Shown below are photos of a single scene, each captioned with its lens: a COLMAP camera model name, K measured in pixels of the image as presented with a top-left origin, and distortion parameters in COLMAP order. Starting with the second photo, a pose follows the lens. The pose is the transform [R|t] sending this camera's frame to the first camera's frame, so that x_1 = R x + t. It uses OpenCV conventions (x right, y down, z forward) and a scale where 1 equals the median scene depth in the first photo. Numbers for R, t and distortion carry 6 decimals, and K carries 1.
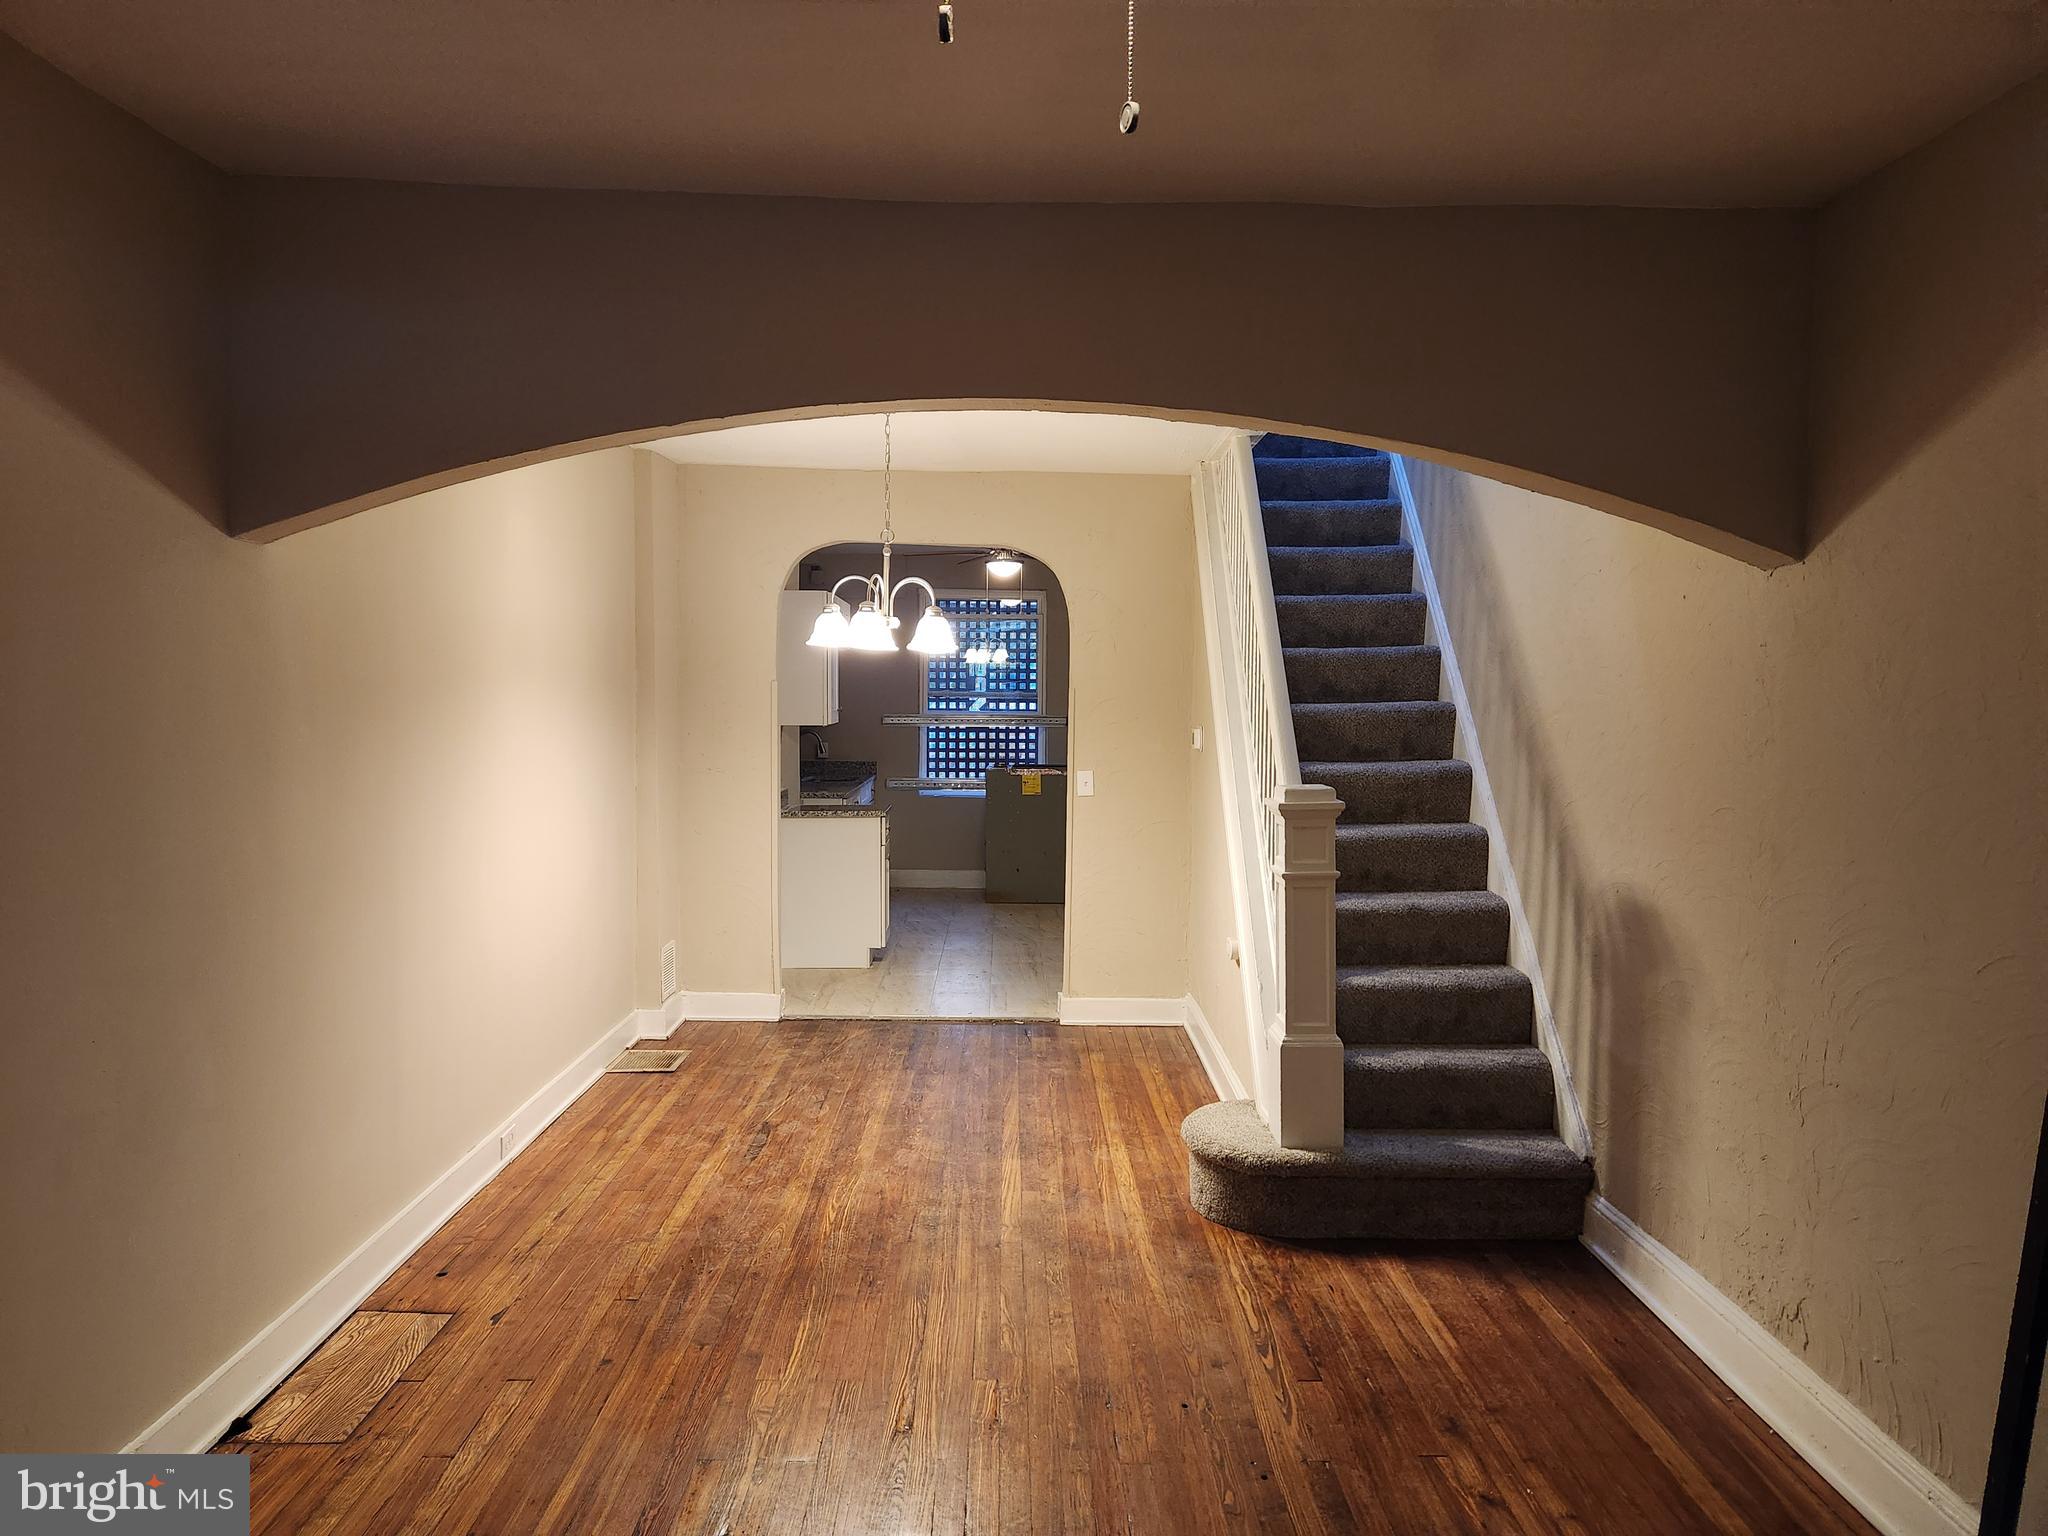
lens RADIAL K [[1369.0, 0, 1024.0], [0, 1369.0, 768.0], [0, 0, 1]] dist [0.058010, -0.056104]
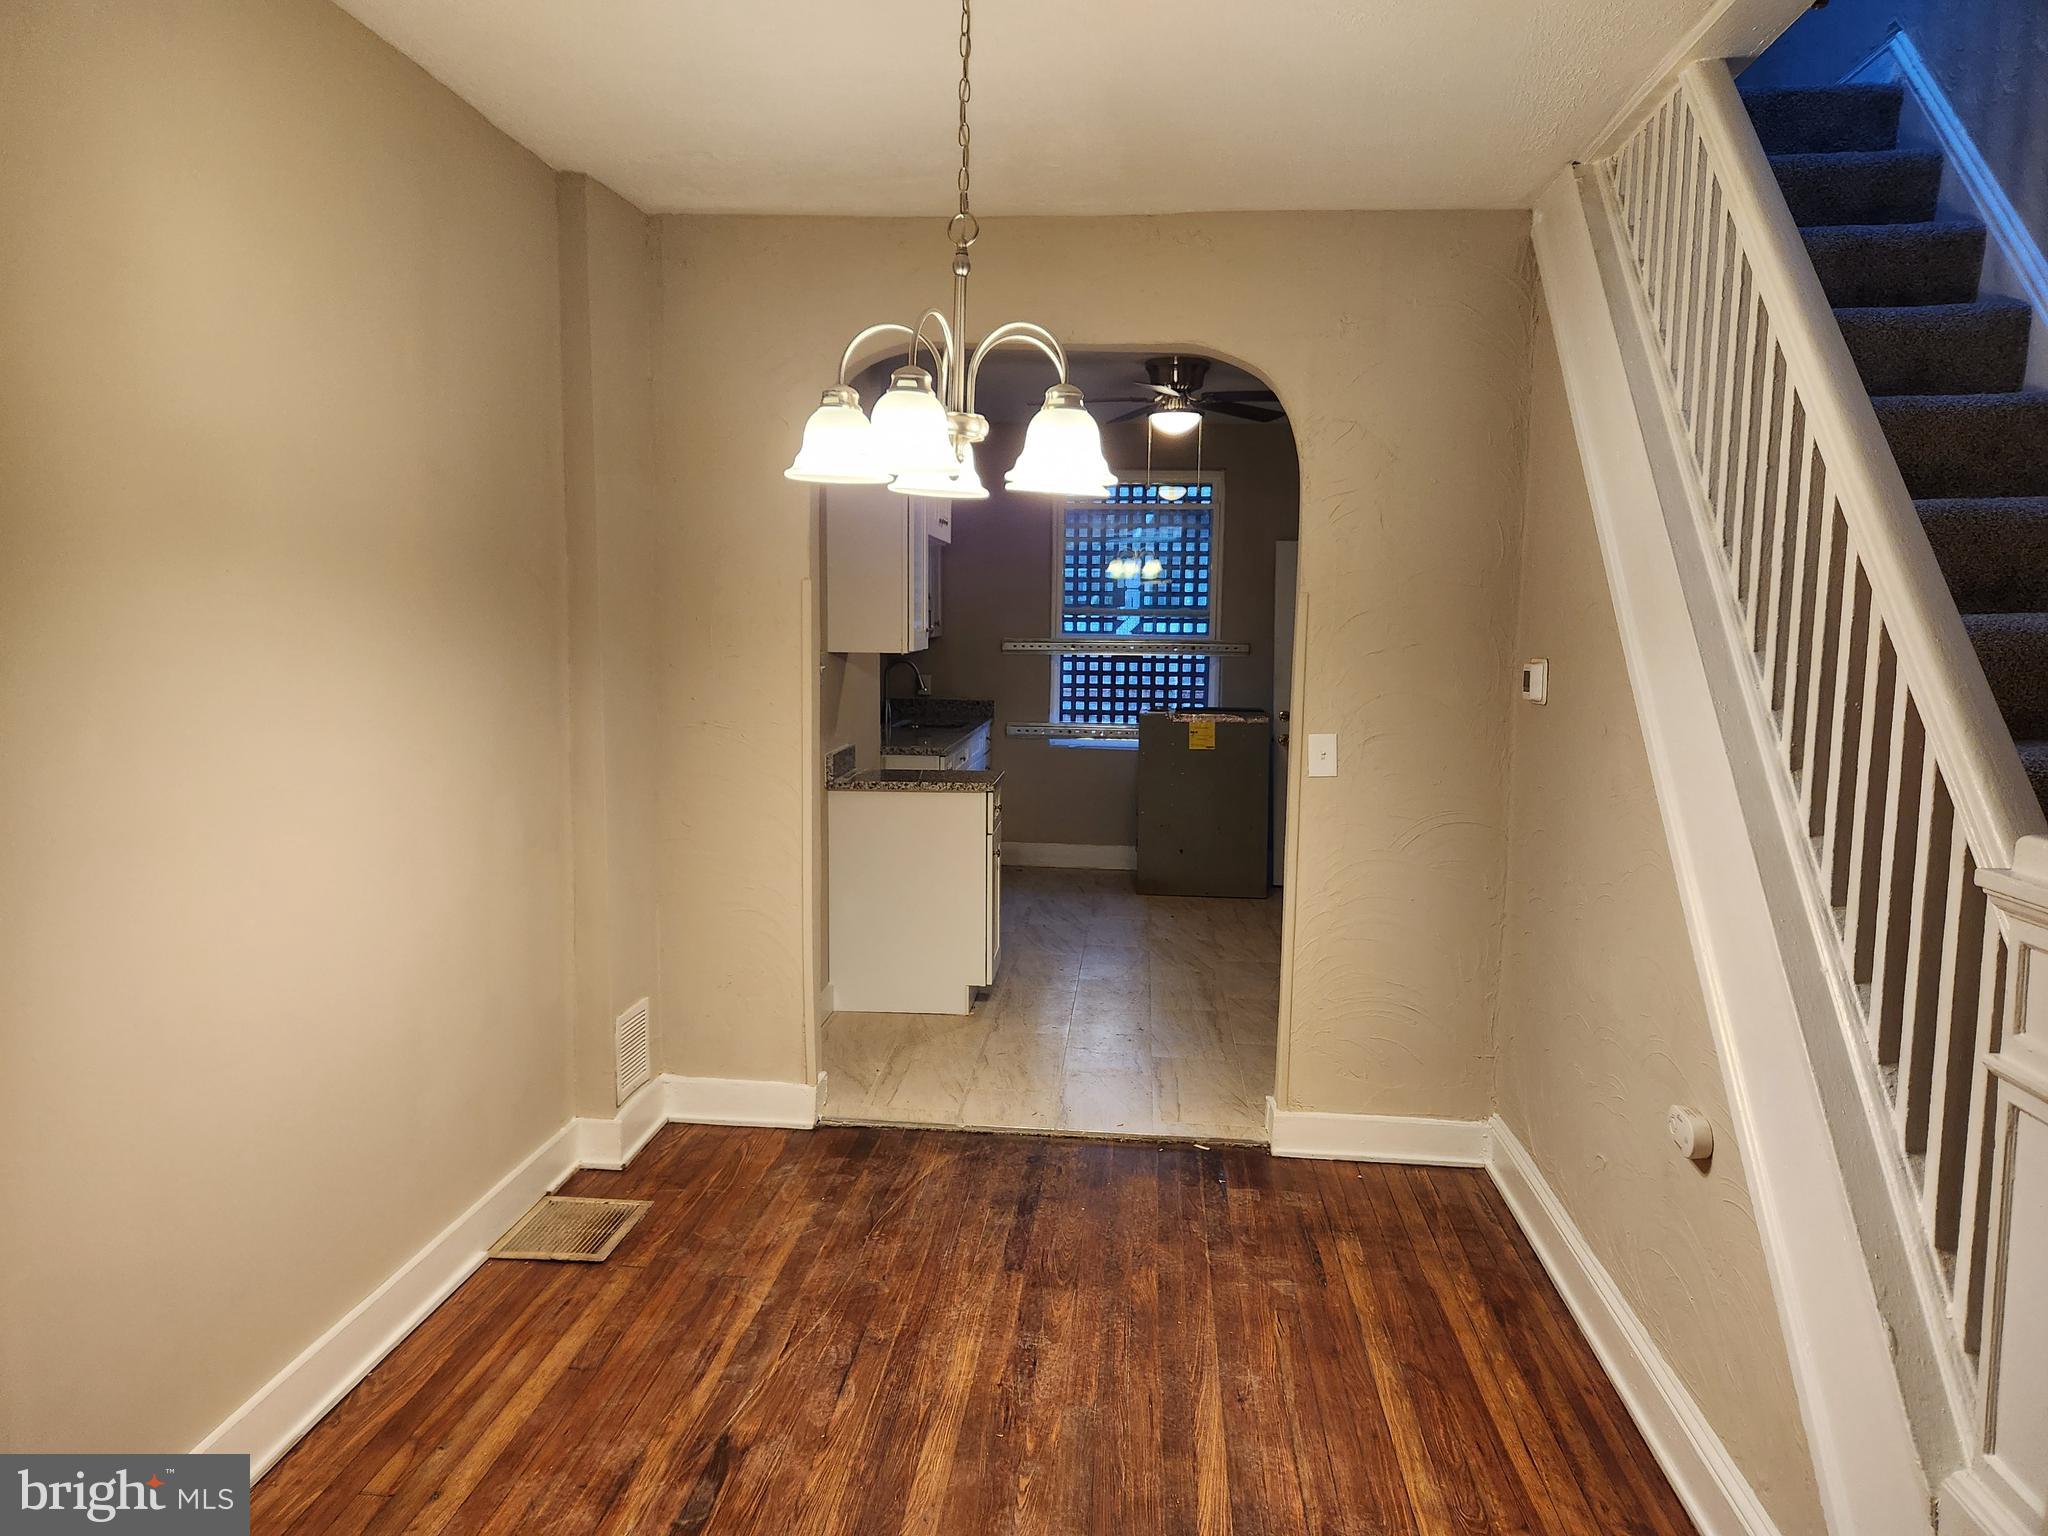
lens RADIAL K [[1369.0, 0, 1024.0], [0, 1369.0, 768.0], [0, 0, 1]] dist [0.058010, -0.056104]
pose [[0.994892, 0.015039, -0.099821, -0.023494], [-0.009704, 0.998509, 0.053717, -0.013351], [0.100480, -0.052474, 0.993554, 0.395003]]
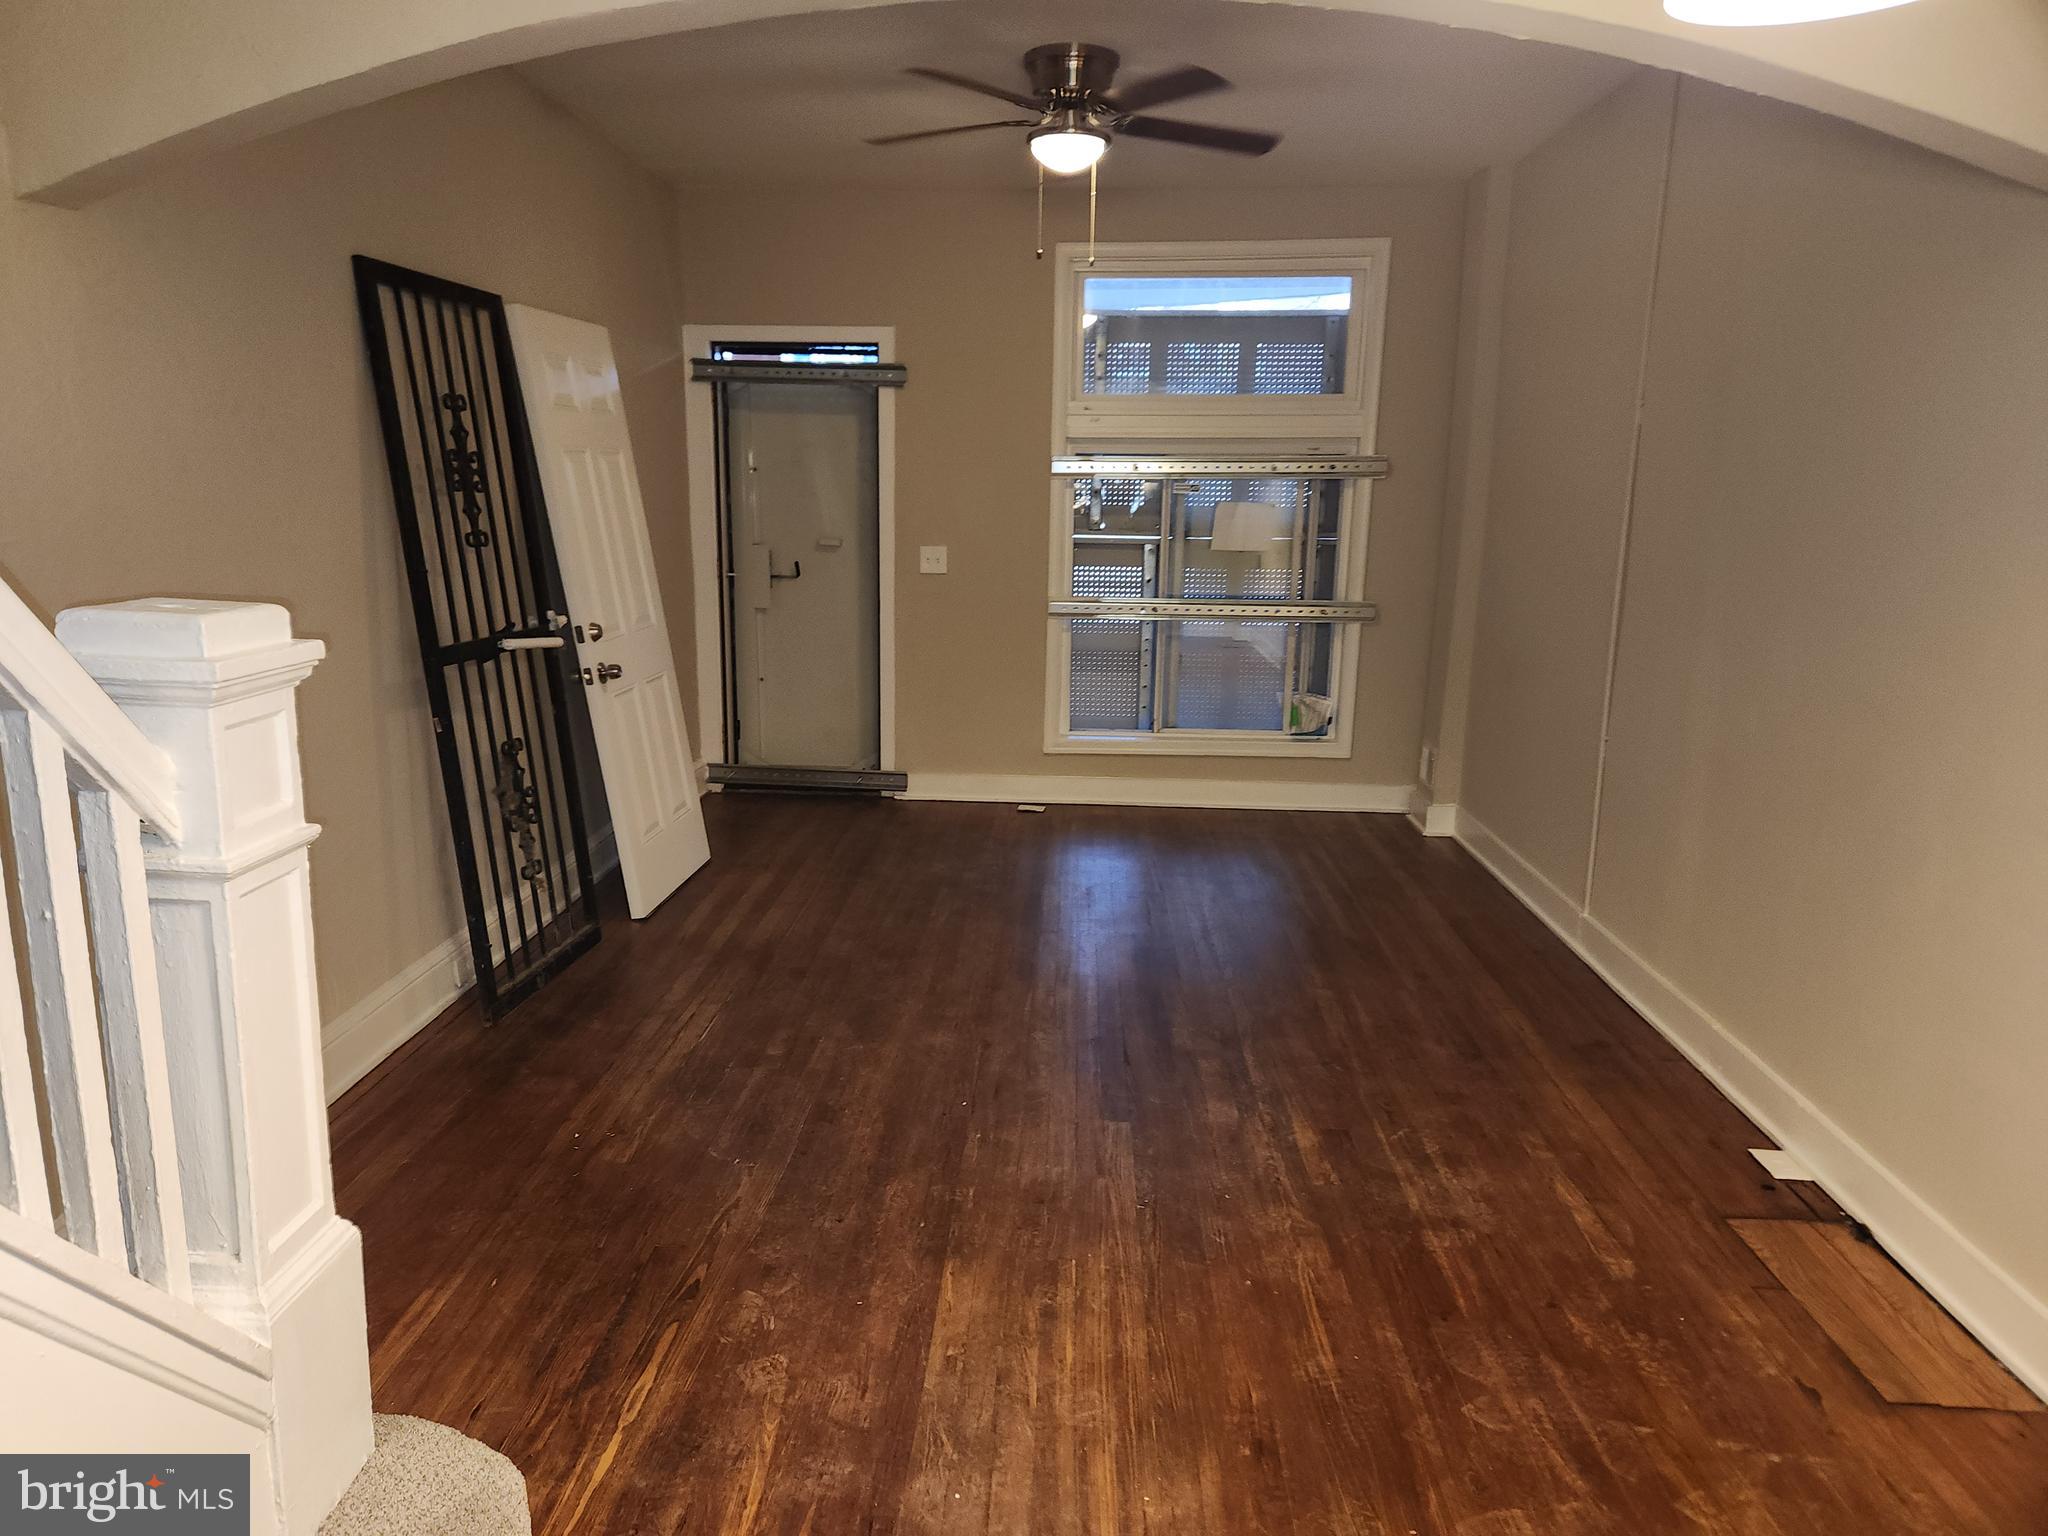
lens RADIAL K [[1369.0, 0, 1024.0], [0, 1369.0, 768.0], [0, 0, 1]] dist [0.058010, -0.056104]
pose [[-0.998352, -0.031224, 0.048159, -0.019371], [-0.017520, 0.964814, 0.262348, -0.030066], [-0.054656, 0.261072, -0.963771, 0.903950]]
